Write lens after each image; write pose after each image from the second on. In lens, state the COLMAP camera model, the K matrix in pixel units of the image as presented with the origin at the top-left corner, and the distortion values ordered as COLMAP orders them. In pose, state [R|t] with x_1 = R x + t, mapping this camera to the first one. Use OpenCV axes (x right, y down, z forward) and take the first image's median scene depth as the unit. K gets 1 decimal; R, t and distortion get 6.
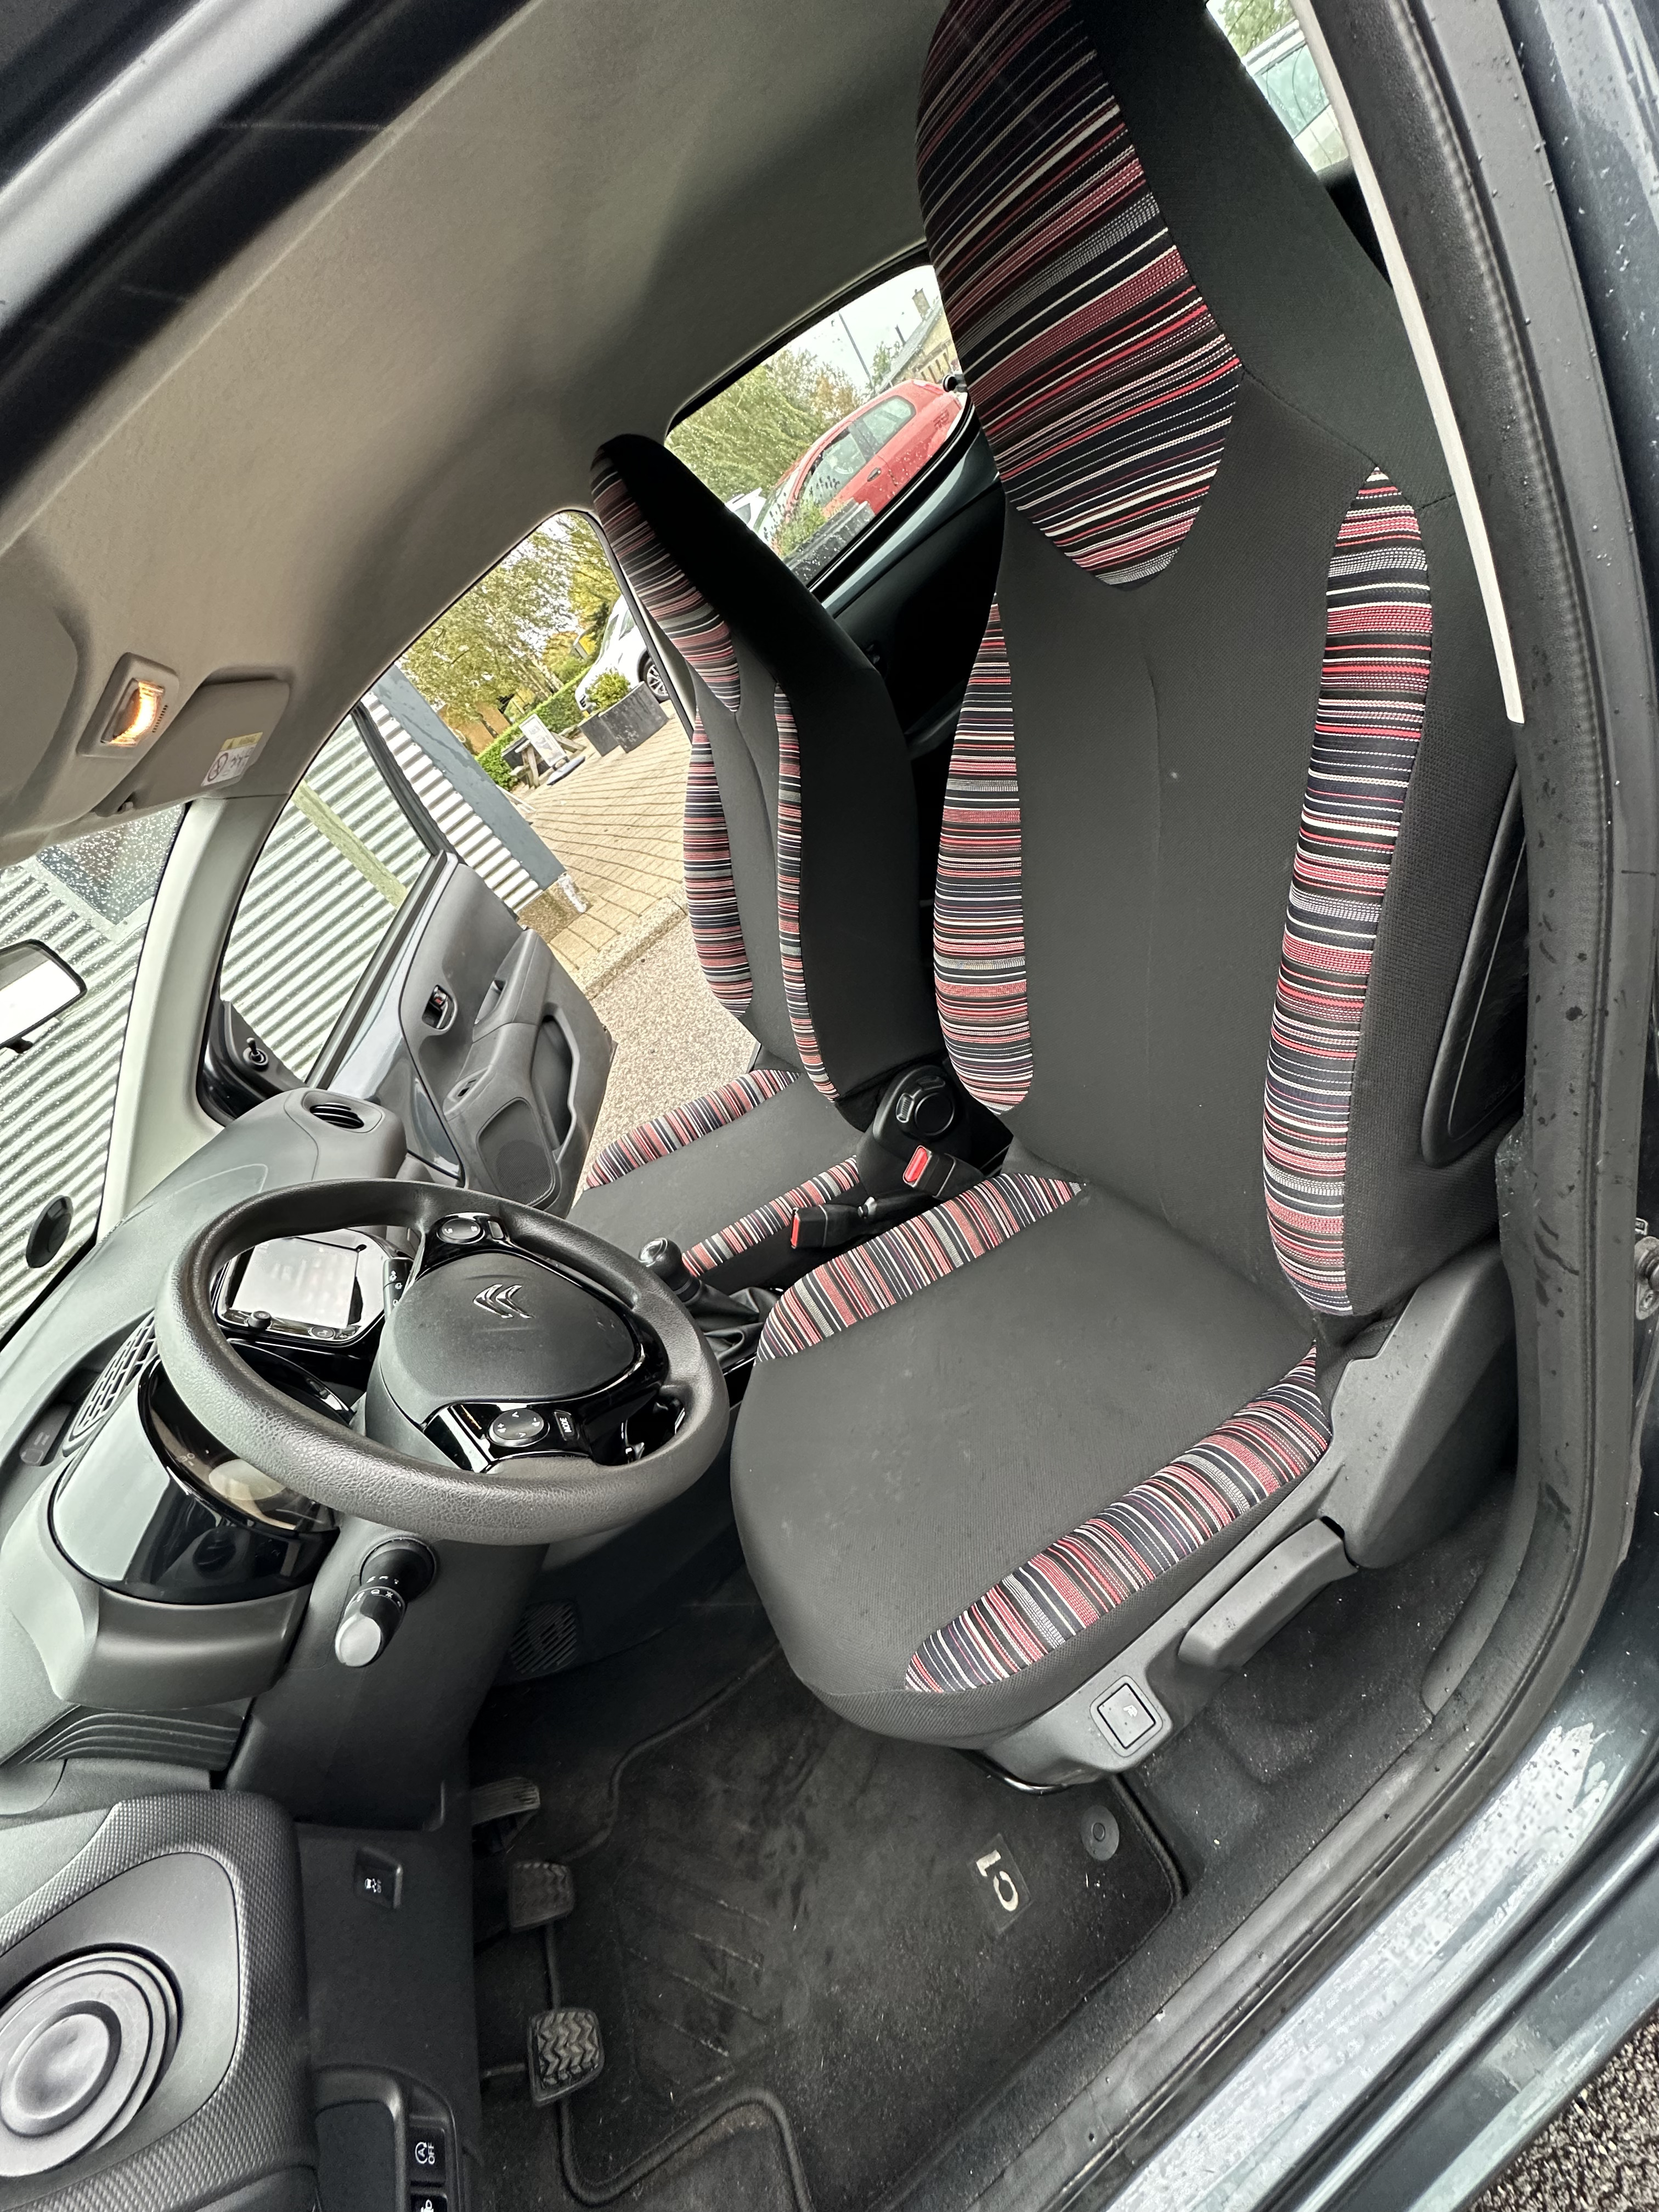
lens RADIAL K [[886.6, 0, 829.5], [0, 886.6, 1106.0], [0, 0, 1]] dist [0.000076, -0.000147]
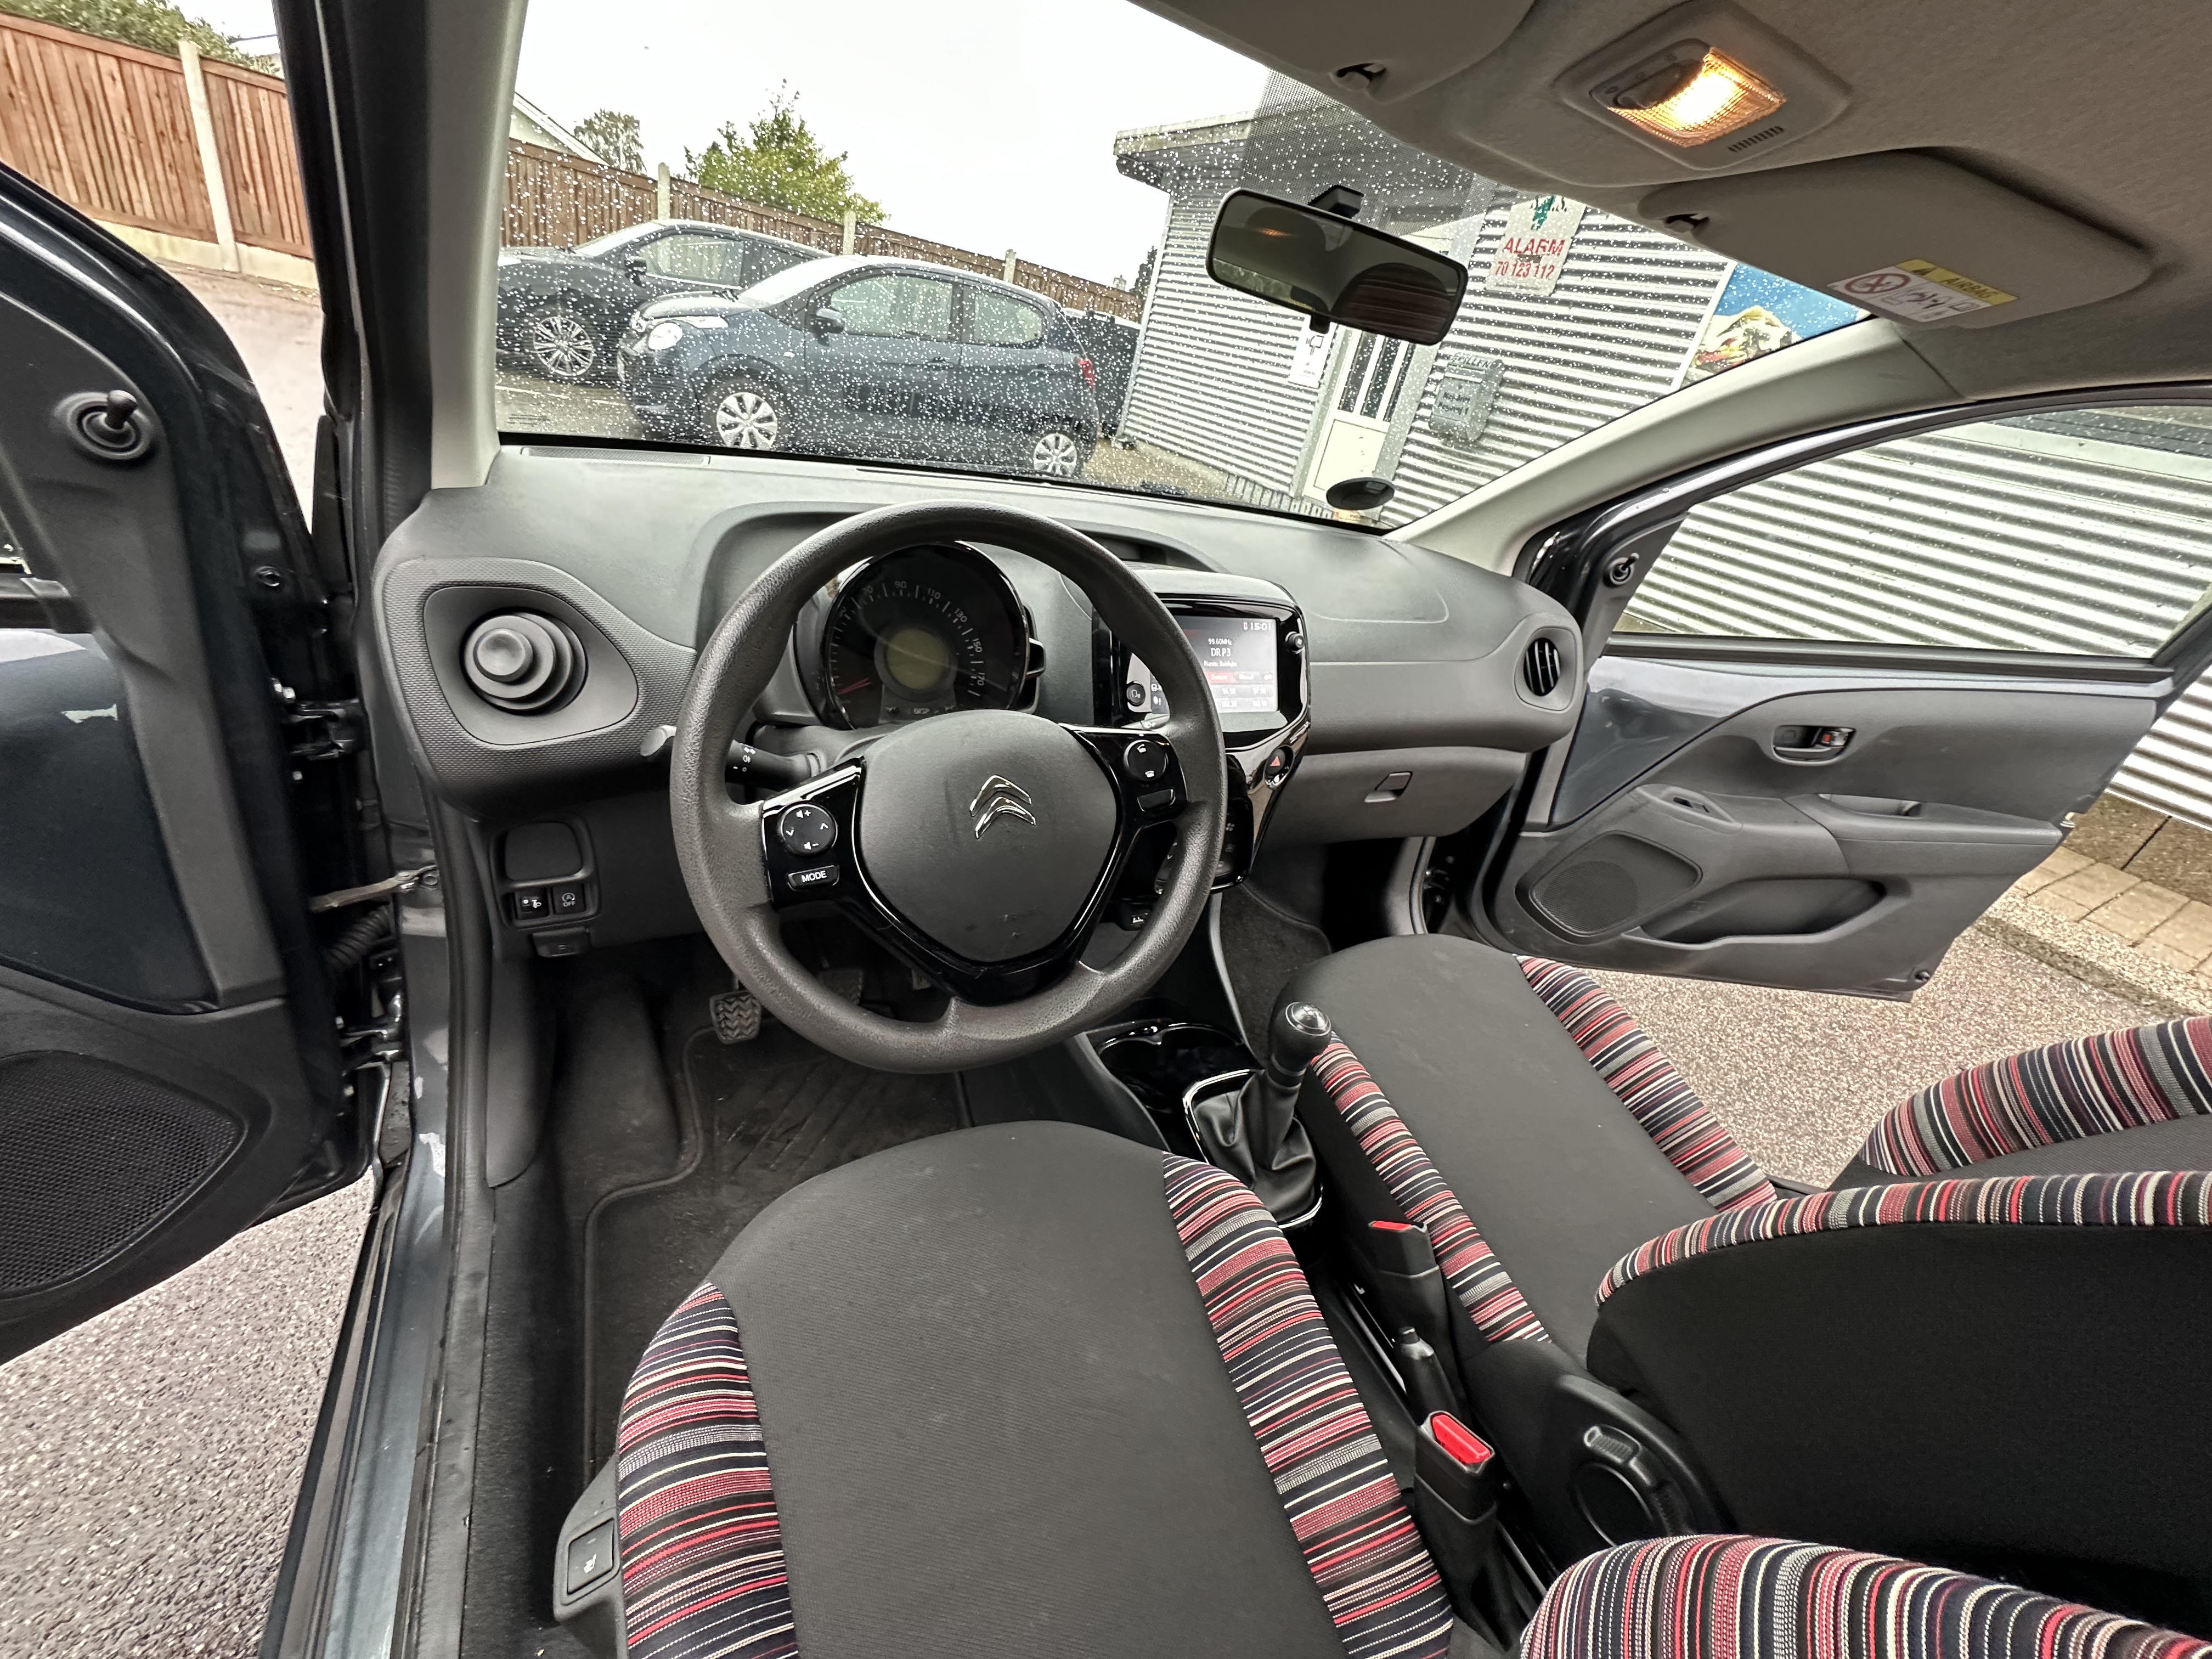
lens RADIAL K [[886.6, 0, 1106.0], [0, 886.6, 829.5], [0, 0, 1]] dist [0.000076, -0.000147]
pose [[-0.091366, 0.875287, -0.474894, 0.039837], [-0.712371, 0.275779, 0.645348, -0.230780], [0.695831, 0.397263, 0.598333, 0.285786]]
